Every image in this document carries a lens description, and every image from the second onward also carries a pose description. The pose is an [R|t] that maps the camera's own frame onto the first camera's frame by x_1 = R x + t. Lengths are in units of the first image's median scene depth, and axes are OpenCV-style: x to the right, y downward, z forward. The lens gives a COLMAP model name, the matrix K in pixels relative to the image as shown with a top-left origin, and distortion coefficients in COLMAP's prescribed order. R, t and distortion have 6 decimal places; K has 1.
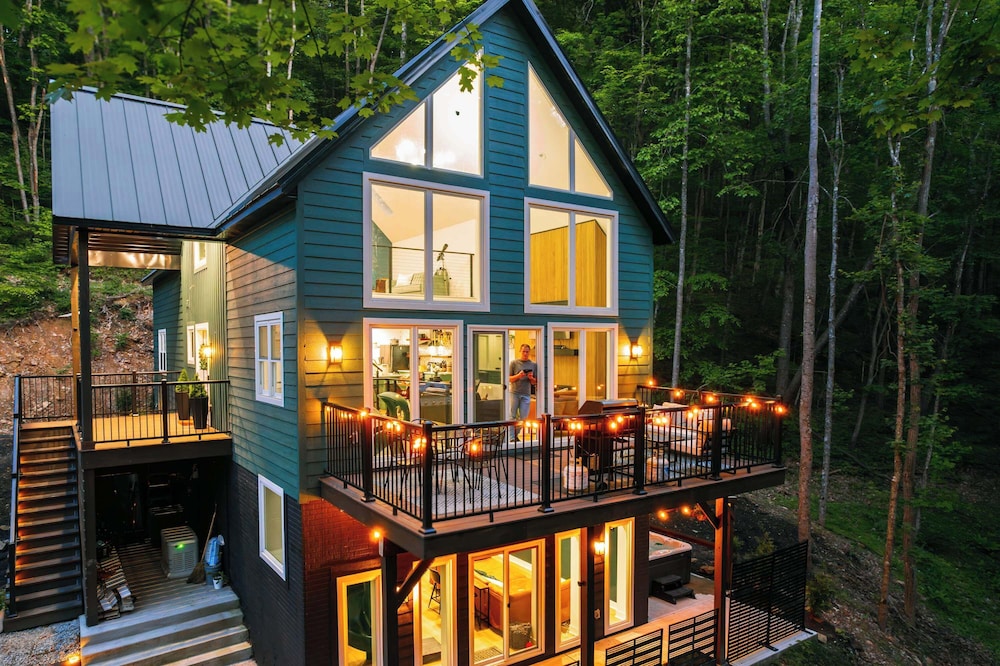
lens RADIAL K [[631.7, 0, 480.5], [0, 631.7, 369.5], [0, 0, 1]] dist [0.003820, 0.000620]
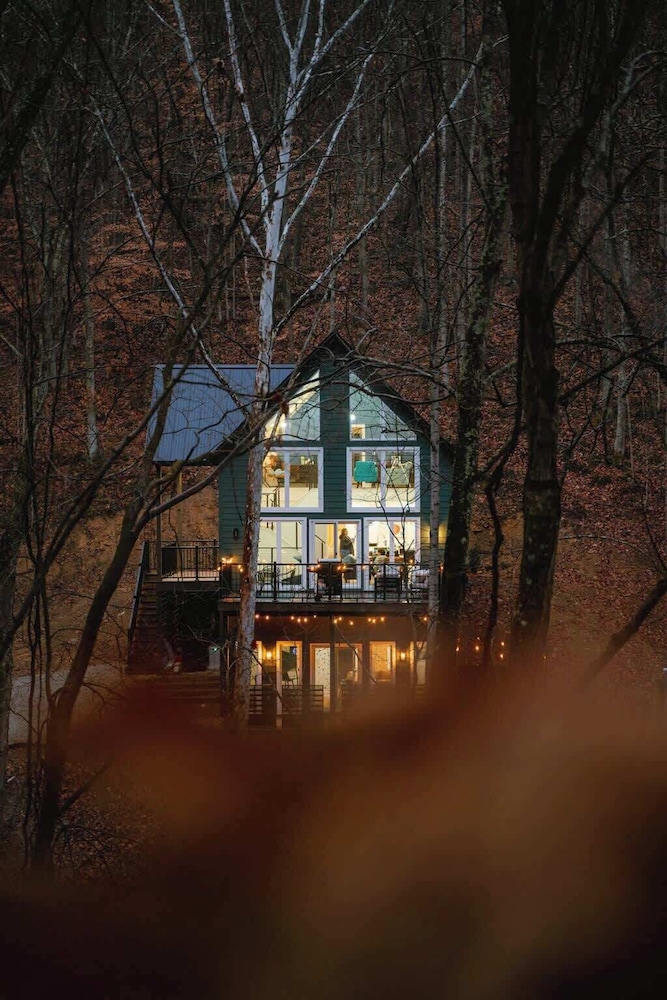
lens RADIAL K [[2007.7, 0, 330.8], [0, 2007.7, 516.8], [0, 0, 1]] dist [0.352687, -0.171189]
pose [[0.803284, 0.014800, -0.595413, 3.350347], [-0.024470, 0.999667, -0.008164, -0.030142], [0.595094, 0.021128, 0.803379, -3.513821]]
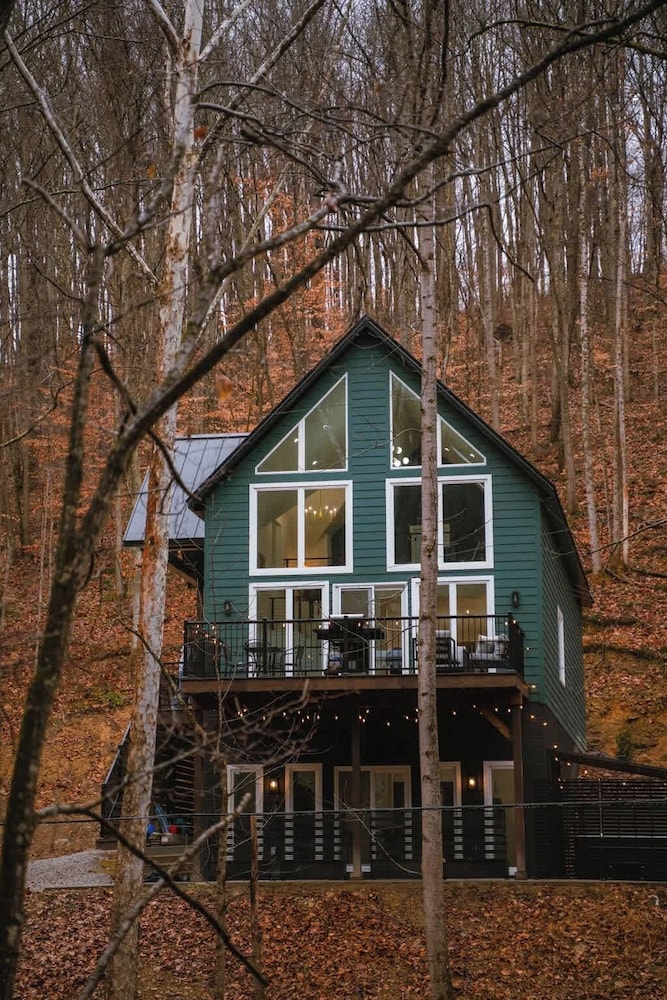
lens RADIAL K [[2007.7, 0, 330.8], [0, 2007.7, 516.8], [0, 0, 1]] dist [0.352687, -0.171189]
pose [[0.724800, -0.132571, -0.676084, 2.592552], [-0.027222, 0.975035, -0.220375, 0.655892], [0.688421, 0.178132, 0.703097, -1.793786]]
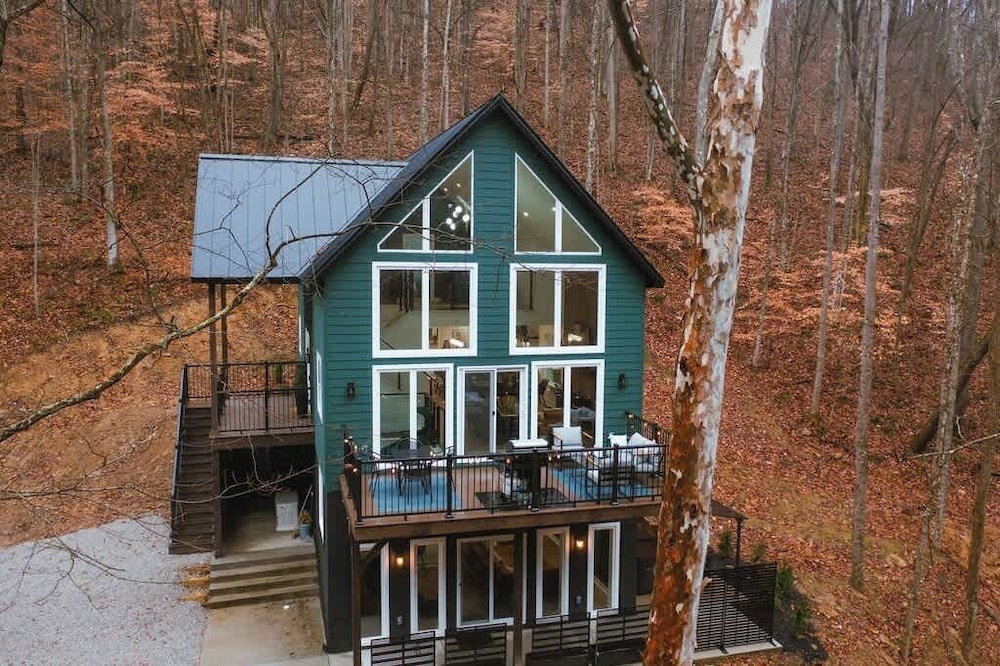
lens RADIAL K [[821.4, 0, 503.0], [0, 821.4, 323.7], [0, 0, 1]] dist [0.000252, -0.003866]
pose [[0.952686, 0.036985, -0.301697, 0.542570], [-0.024790, 0.998717, 0.044152, -0.223253], [0.302943, -0.034584, 0.952381, -0.559387]]
